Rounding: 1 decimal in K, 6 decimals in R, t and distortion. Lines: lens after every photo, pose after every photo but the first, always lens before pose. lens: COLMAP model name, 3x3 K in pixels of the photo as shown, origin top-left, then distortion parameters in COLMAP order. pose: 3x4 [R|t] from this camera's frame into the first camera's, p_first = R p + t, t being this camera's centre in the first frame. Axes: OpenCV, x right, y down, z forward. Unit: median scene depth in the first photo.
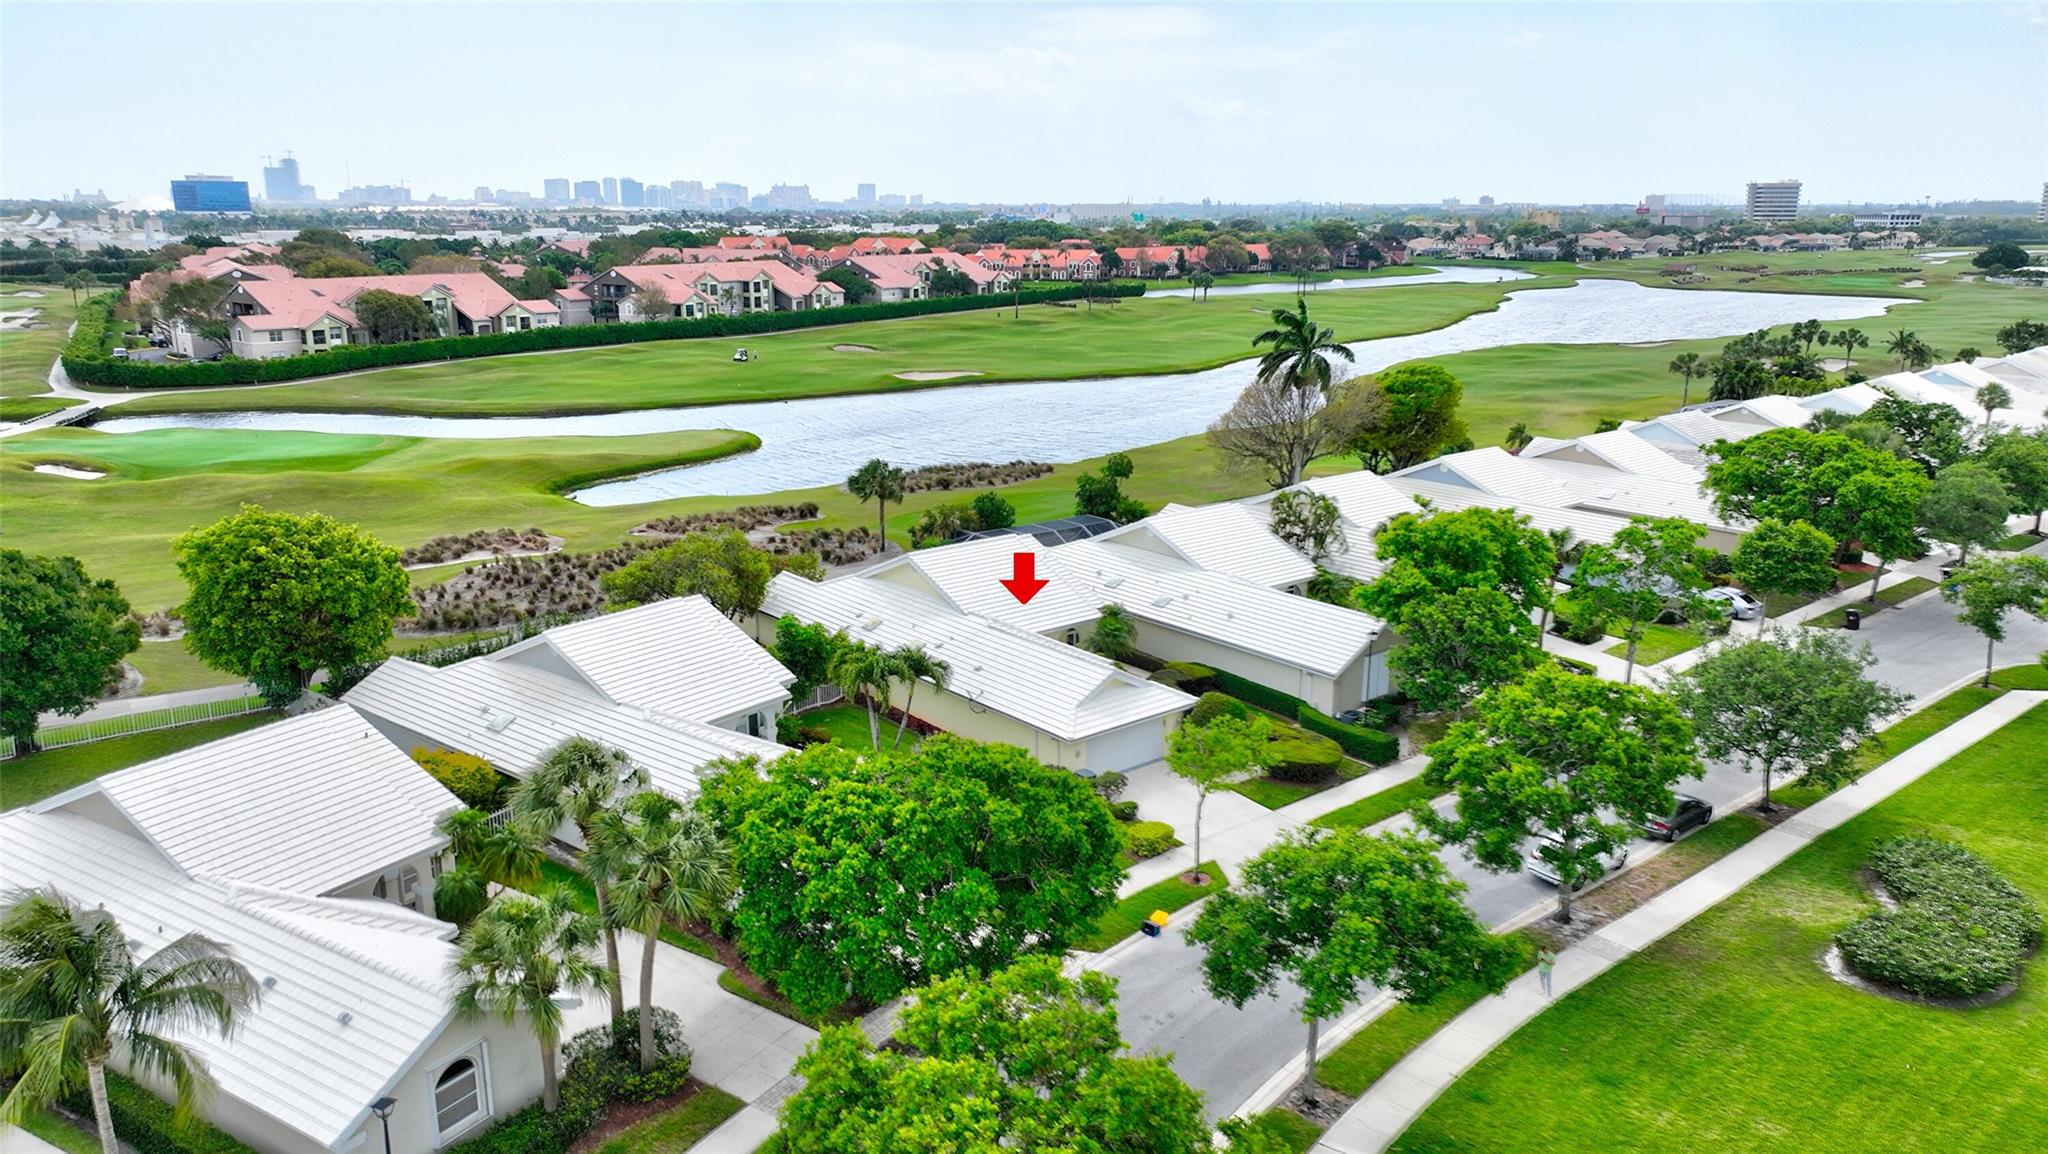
lens RADIAL K [[1442.1, 0, 1021.0], [0, 1442.1, 579.8], [0, 0, 1]] dist [0.008910, -0.002586]
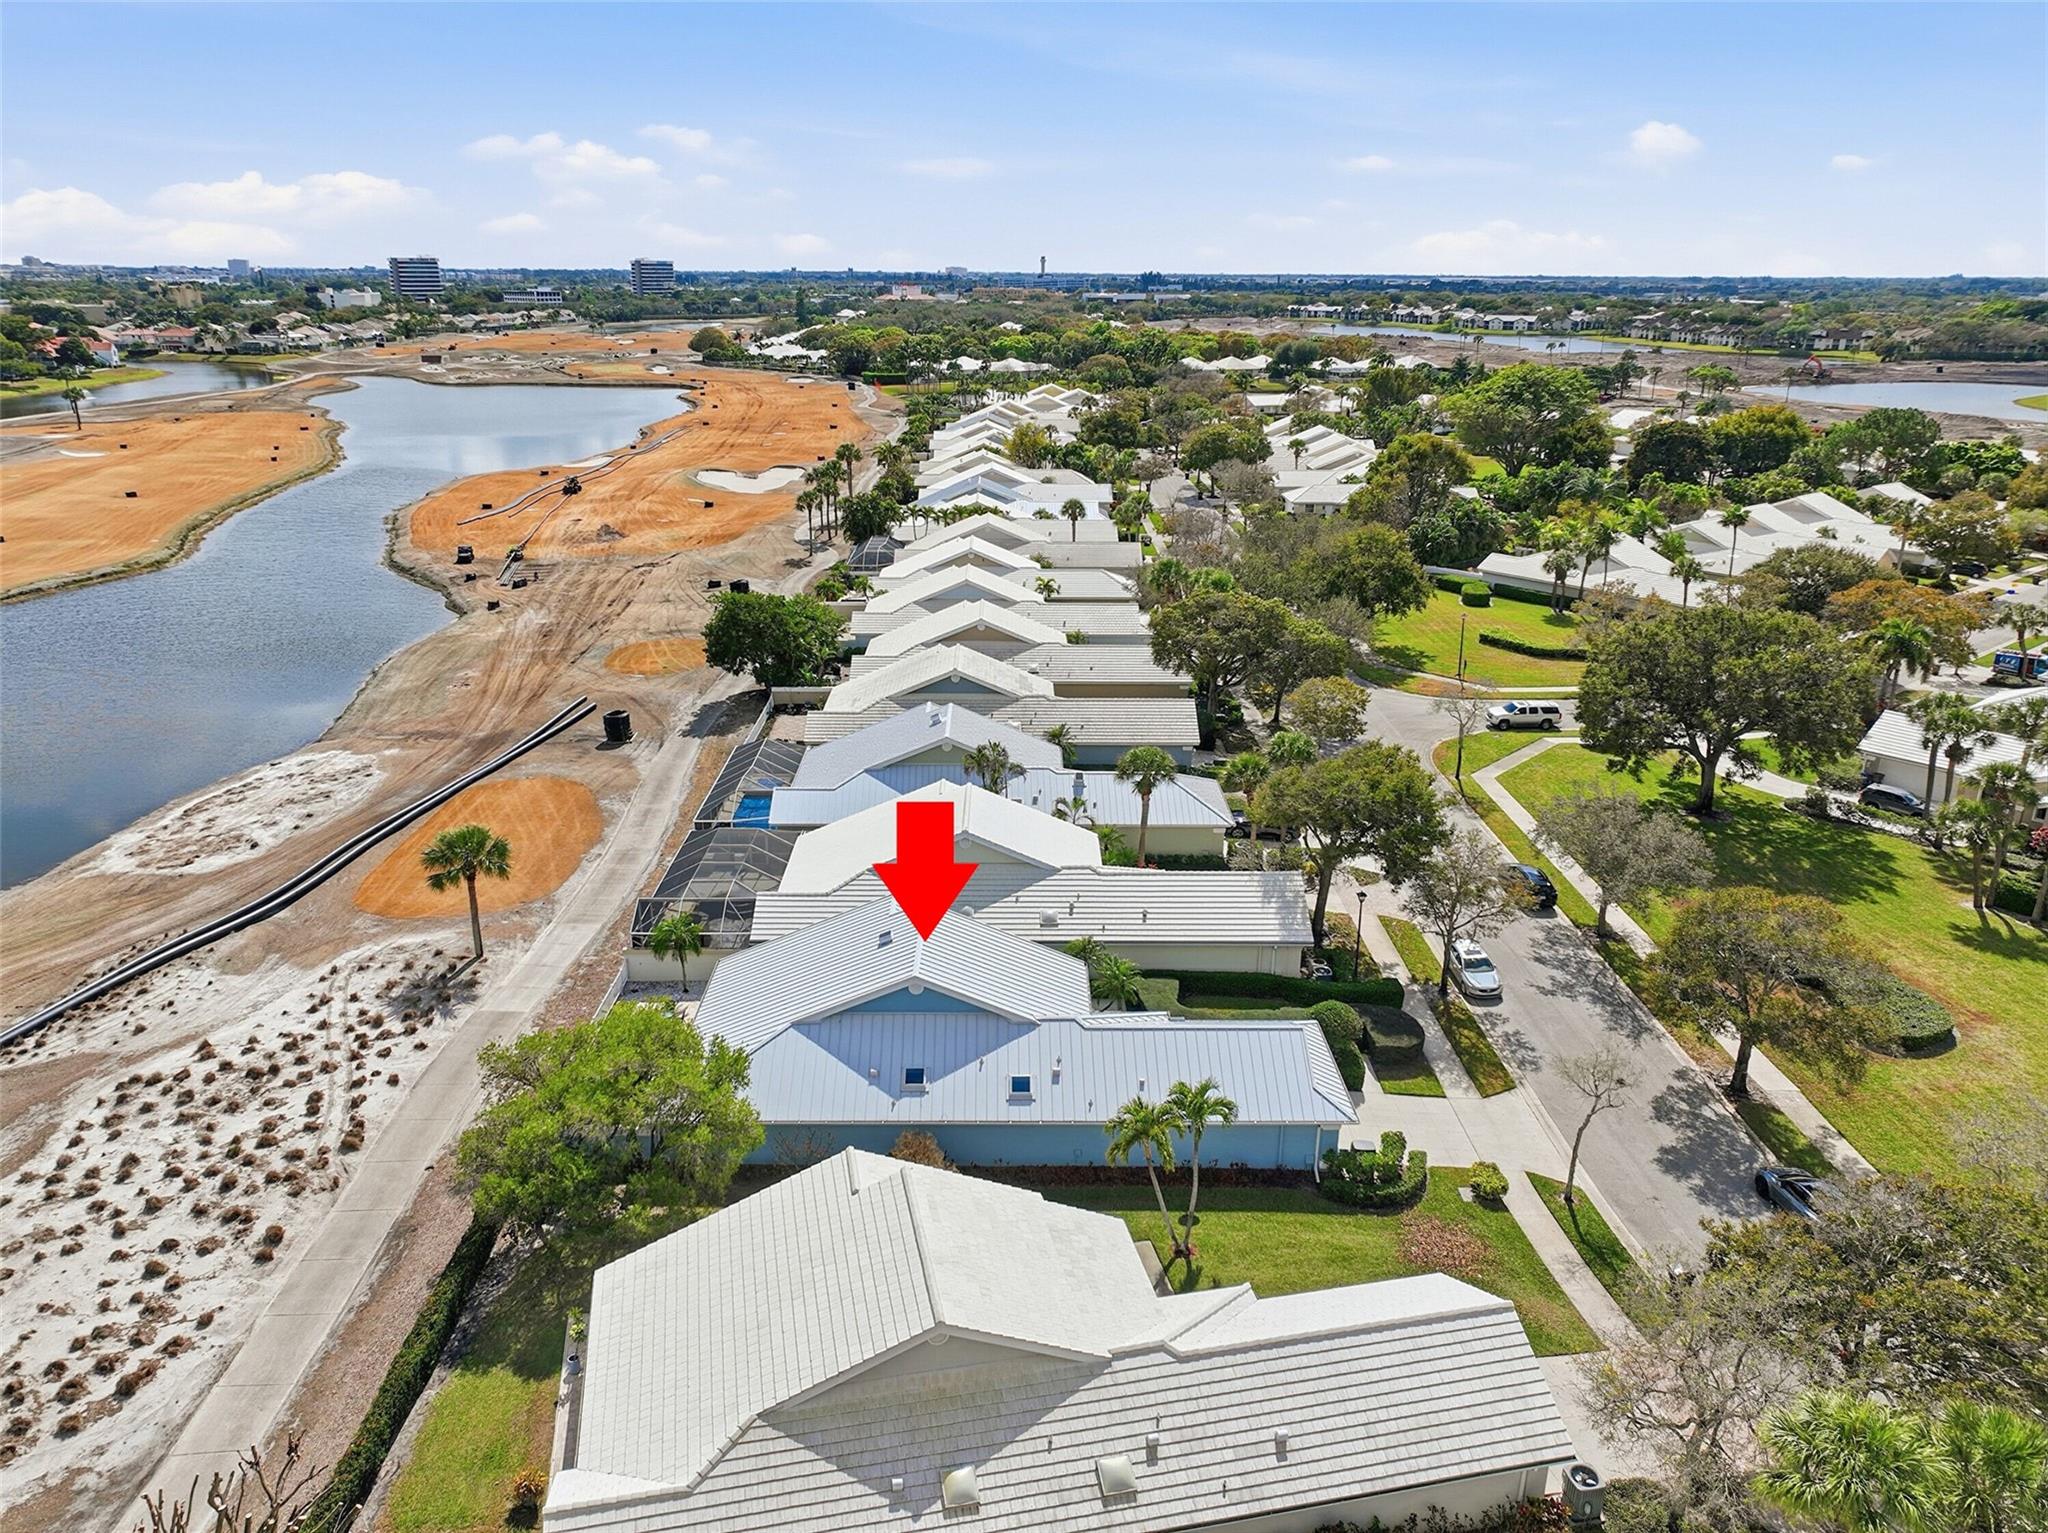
lens RADIAL K [[1431.5, 0, 1023.3], [0, 1431.5, 760.0], [0, 0, 1]] dist [-0.002220, 0.012570]
pose [[0.628761, -0.247704, 0.737090, -0.106195], [0.189394, 0.968144, 0.163793, -0.044581], [-0.754181, 0.036614, 0.655645, 0.082780]]
